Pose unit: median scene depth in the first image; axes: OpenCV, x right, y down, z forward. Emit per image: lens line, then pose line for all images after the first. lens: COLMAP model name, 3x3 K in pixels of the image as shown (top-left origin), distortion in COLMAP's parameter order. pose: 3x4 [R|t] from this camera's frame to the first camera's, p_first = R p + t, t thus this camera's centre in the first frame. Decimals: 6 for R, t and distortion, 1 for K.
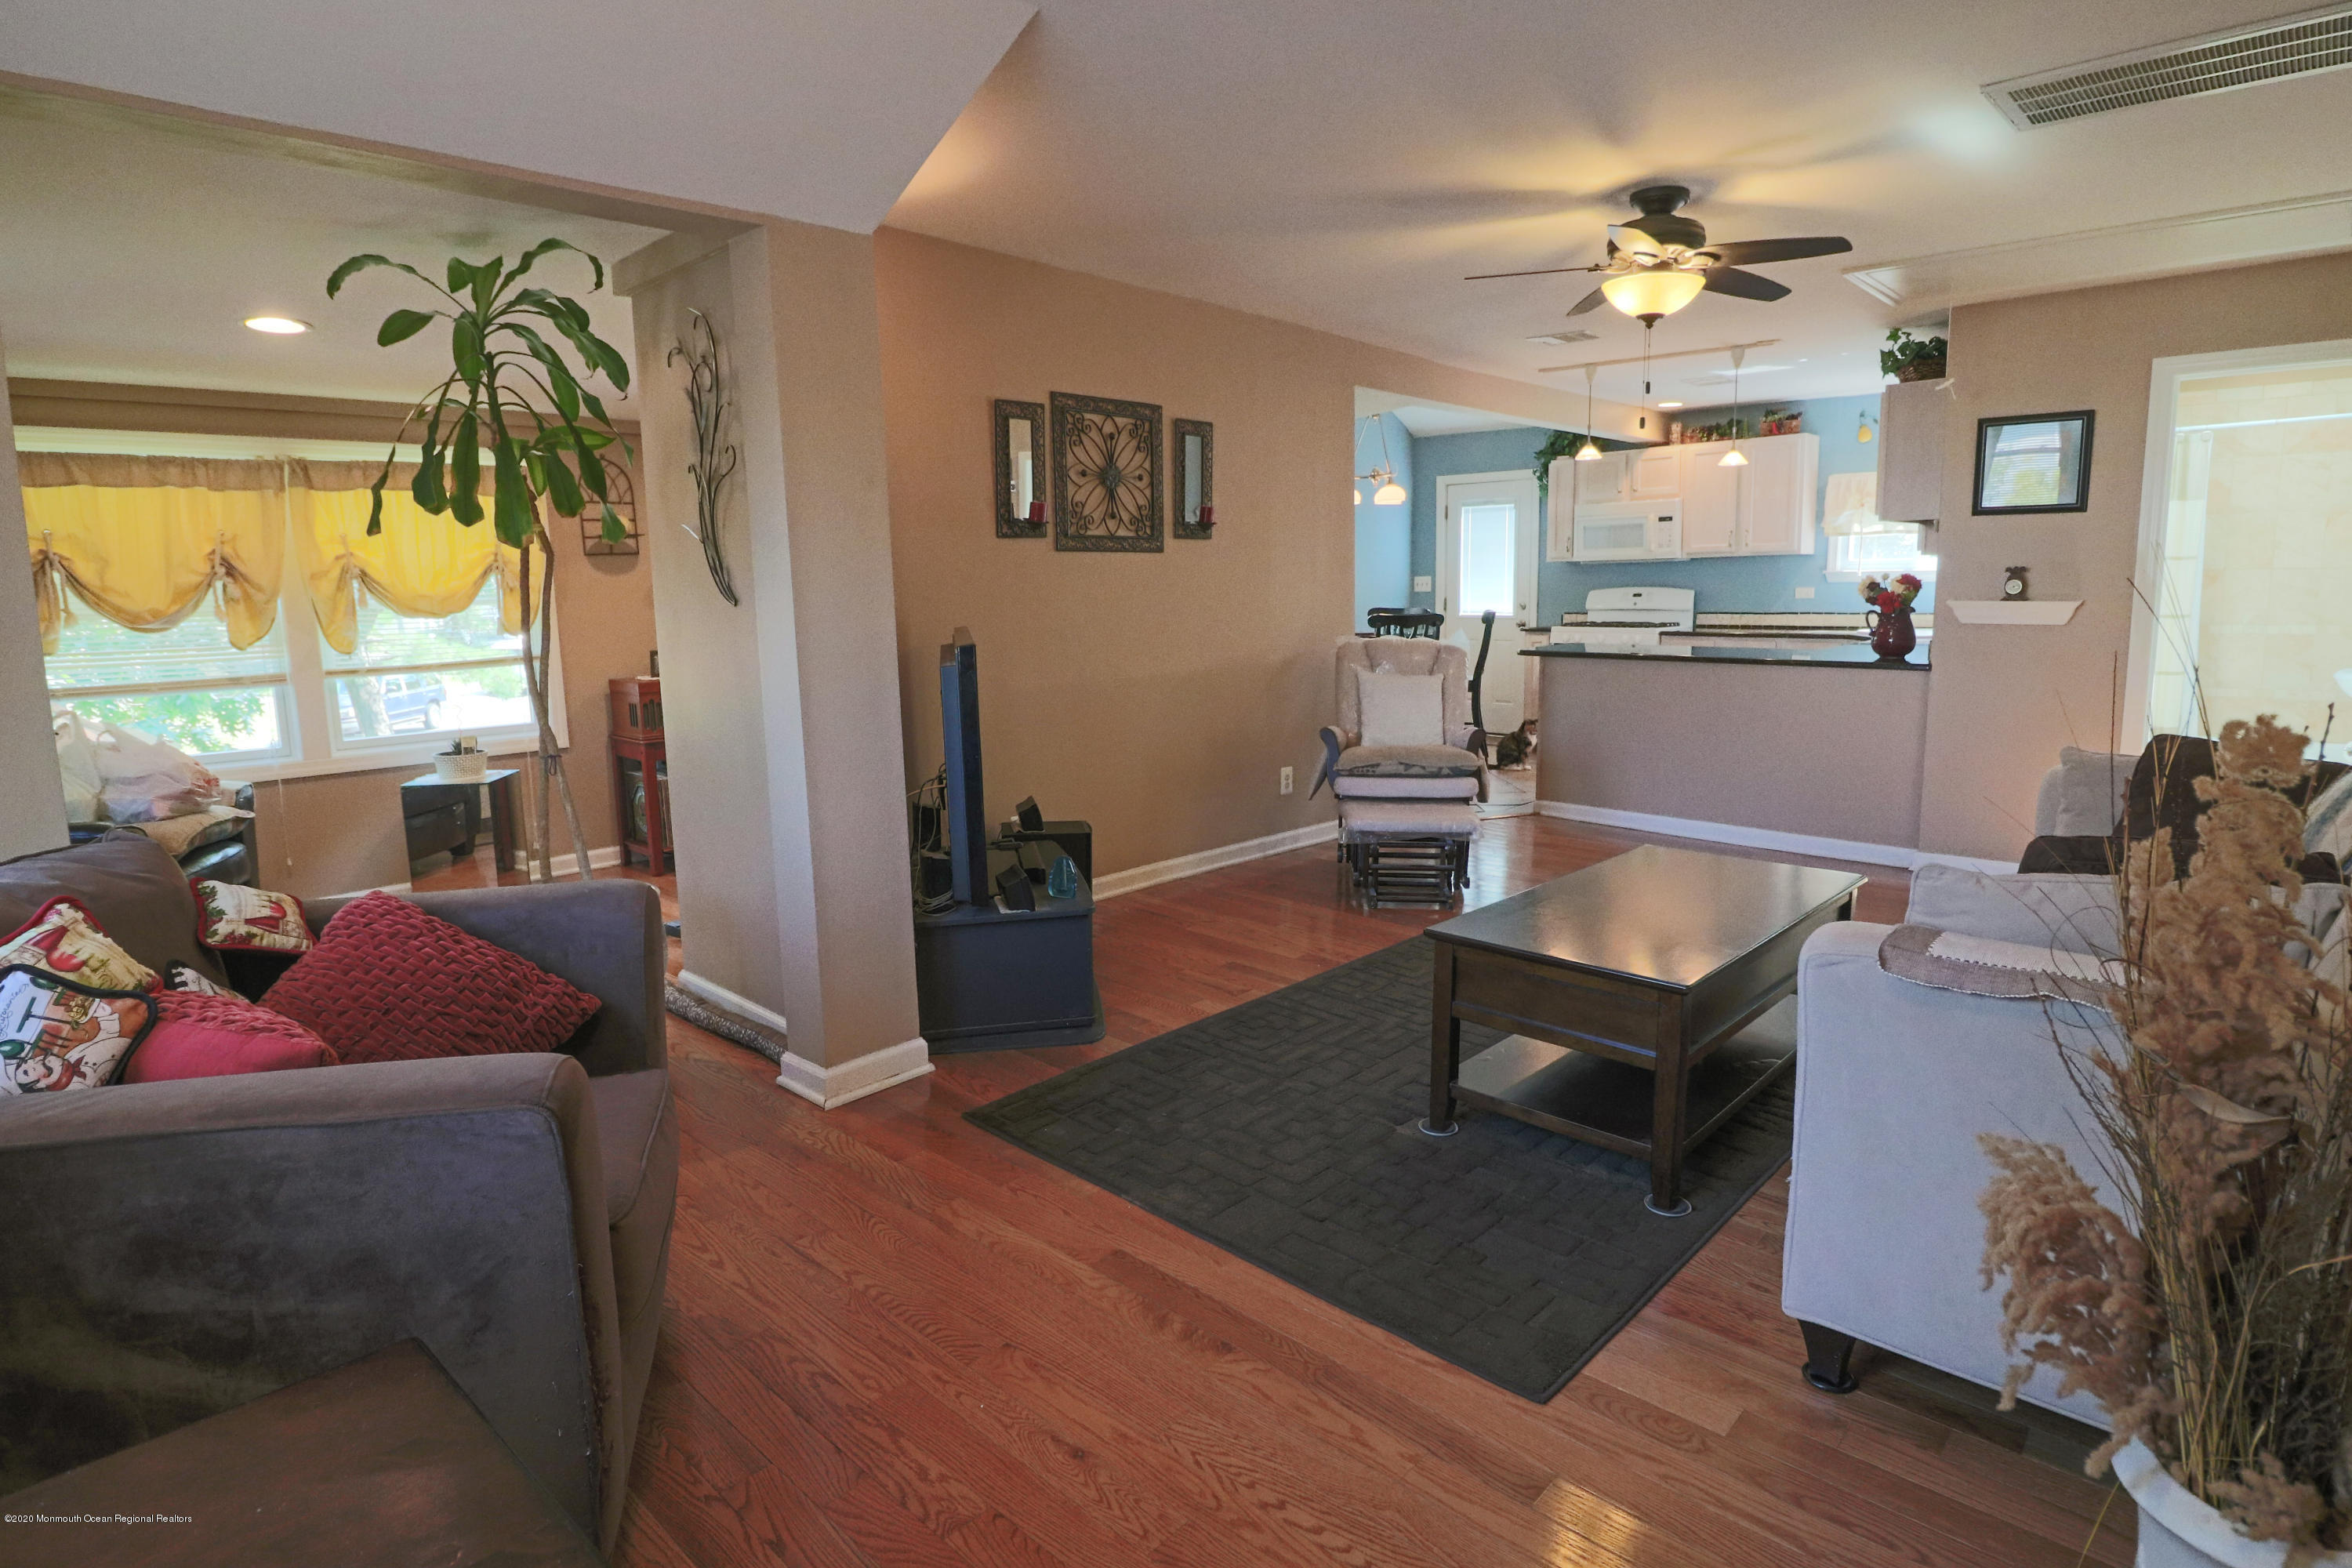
lens RADIAL K [[1250.5, 0, 1175.1], [0, 1250.5, 778.2], [0, 0, 1]] dist [0.001517, 0.000321]
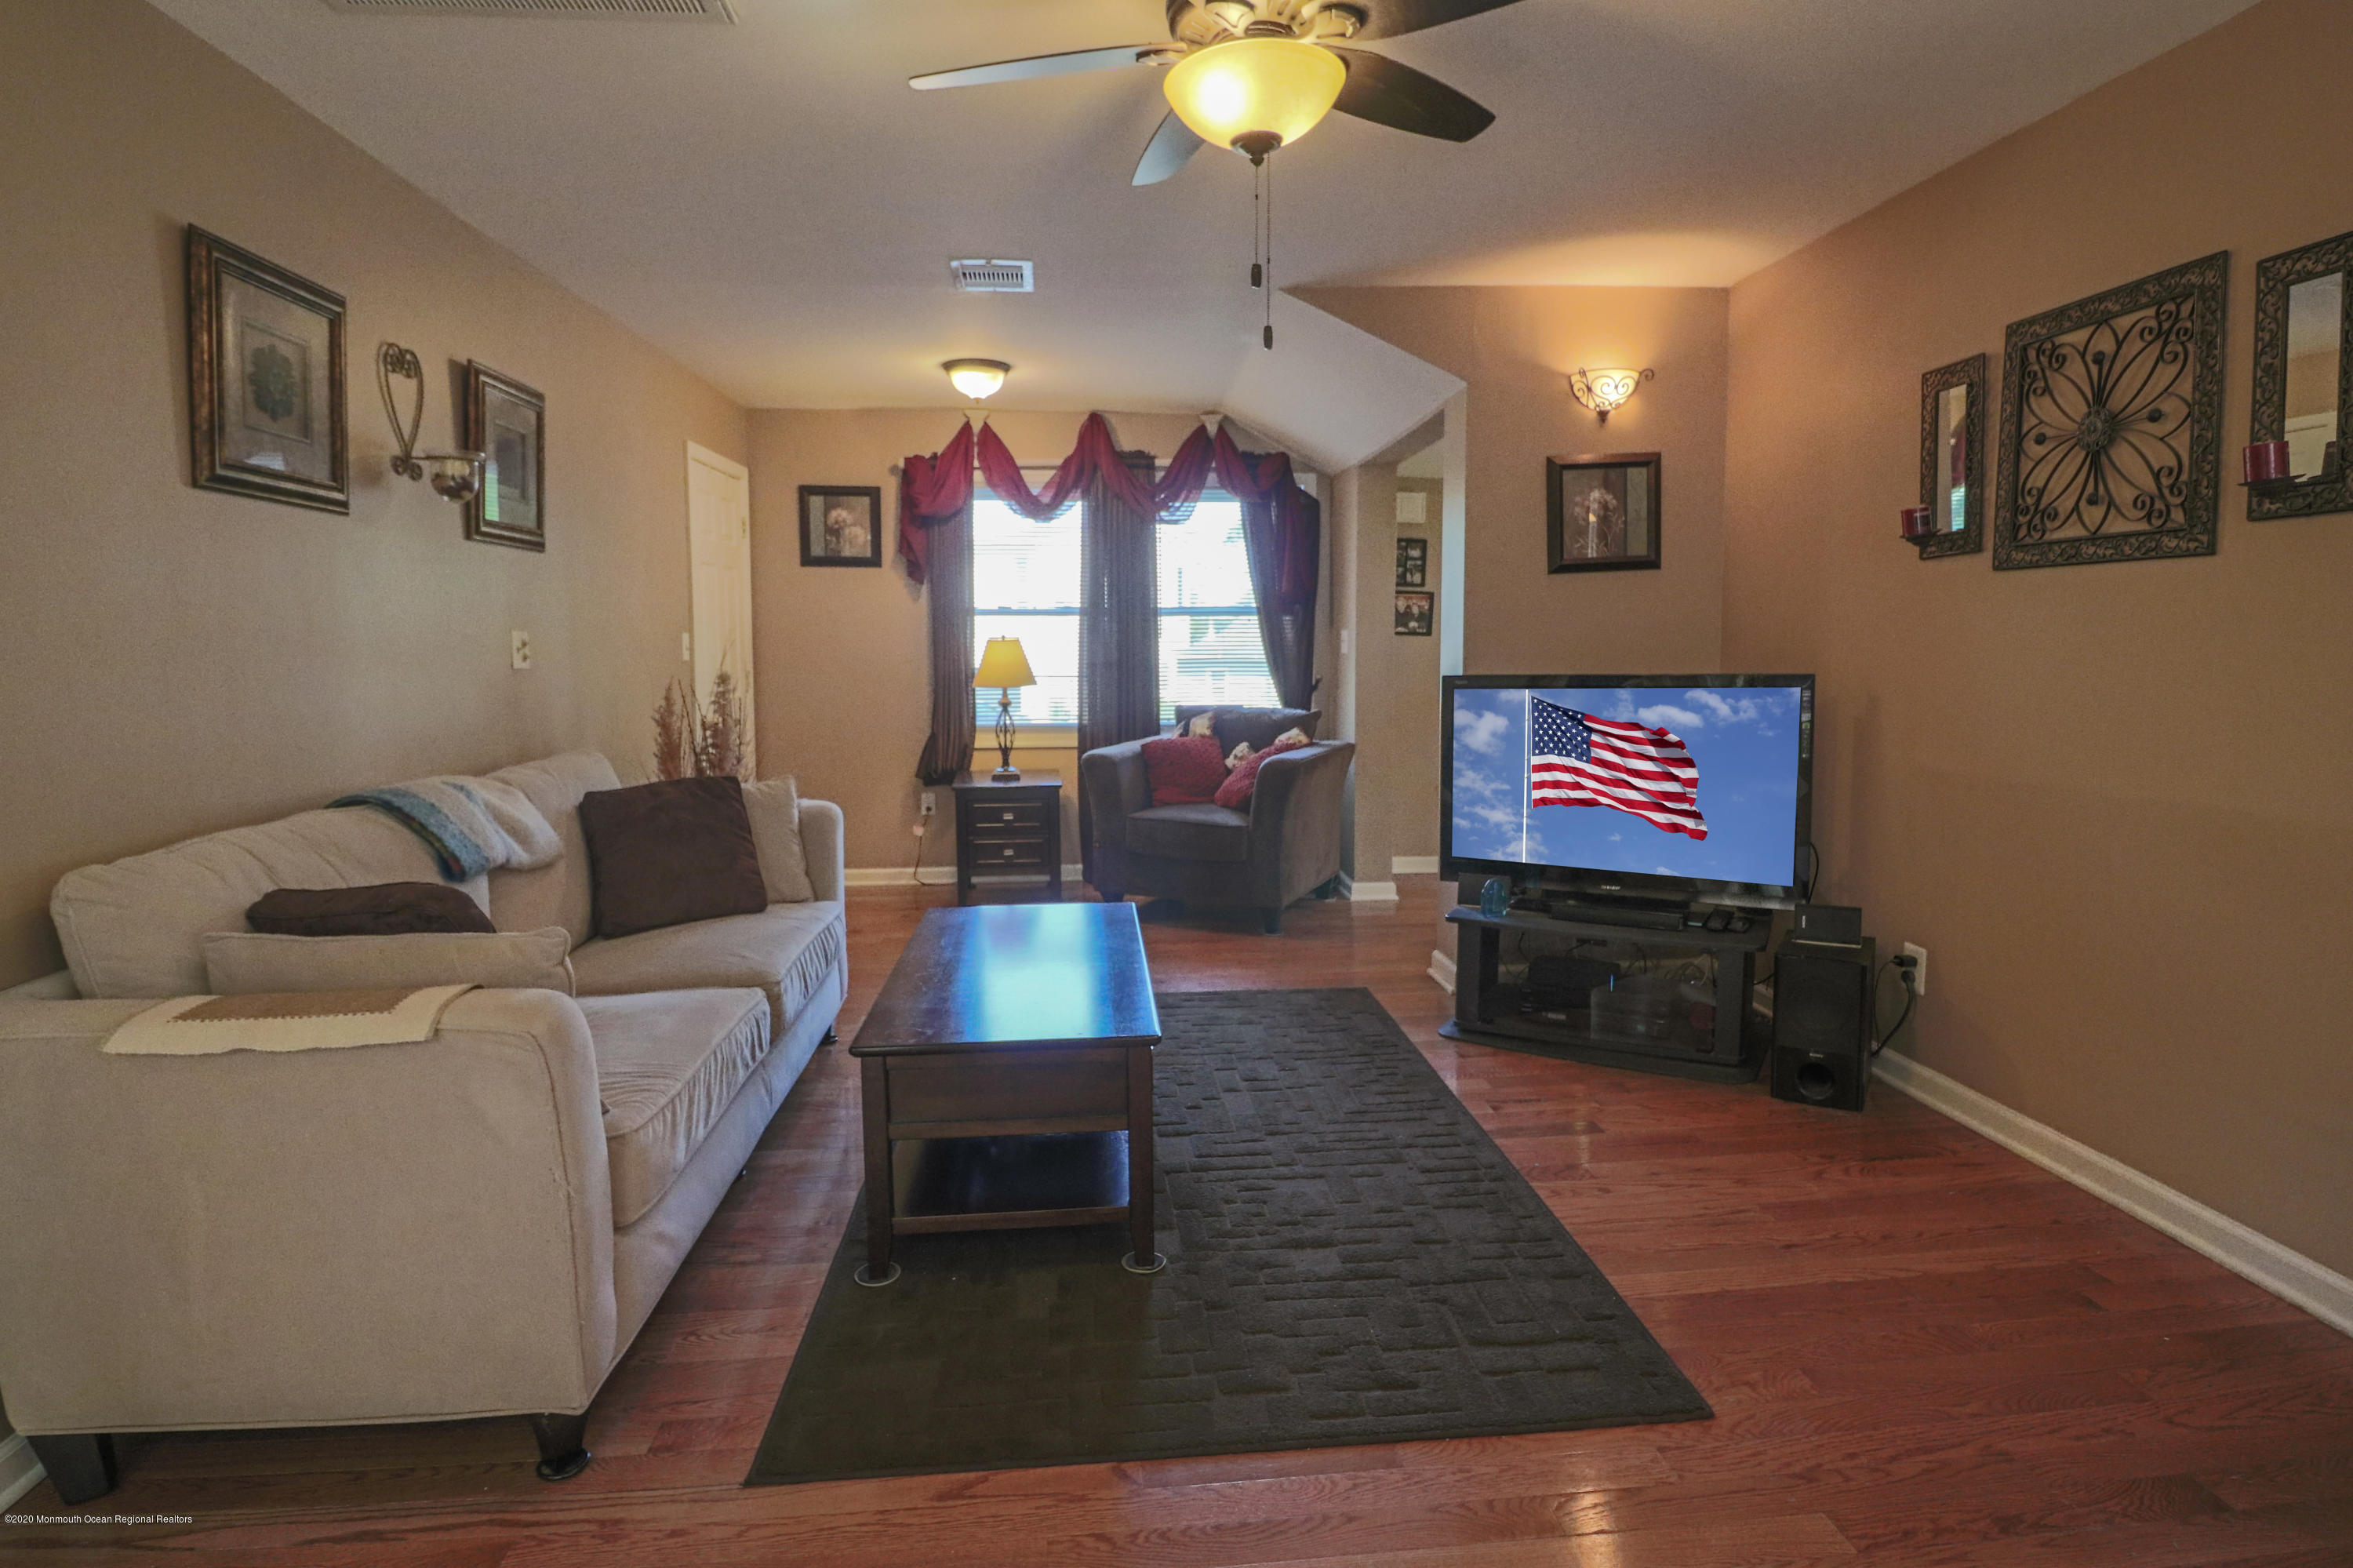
lens RADIAL K [[1251.0, 0, 1178.0], [0, 1251.0, 782.8], [0, 0, 1]] dist [0.001517, 0.000321]
pose [[-0.676197, 0.096187, -0.730415, 0.654287], [-0.101571, 0.969801, 0.221743, -0.171961], [0.729685, 0.224131, -0.646007, 1.103908]]
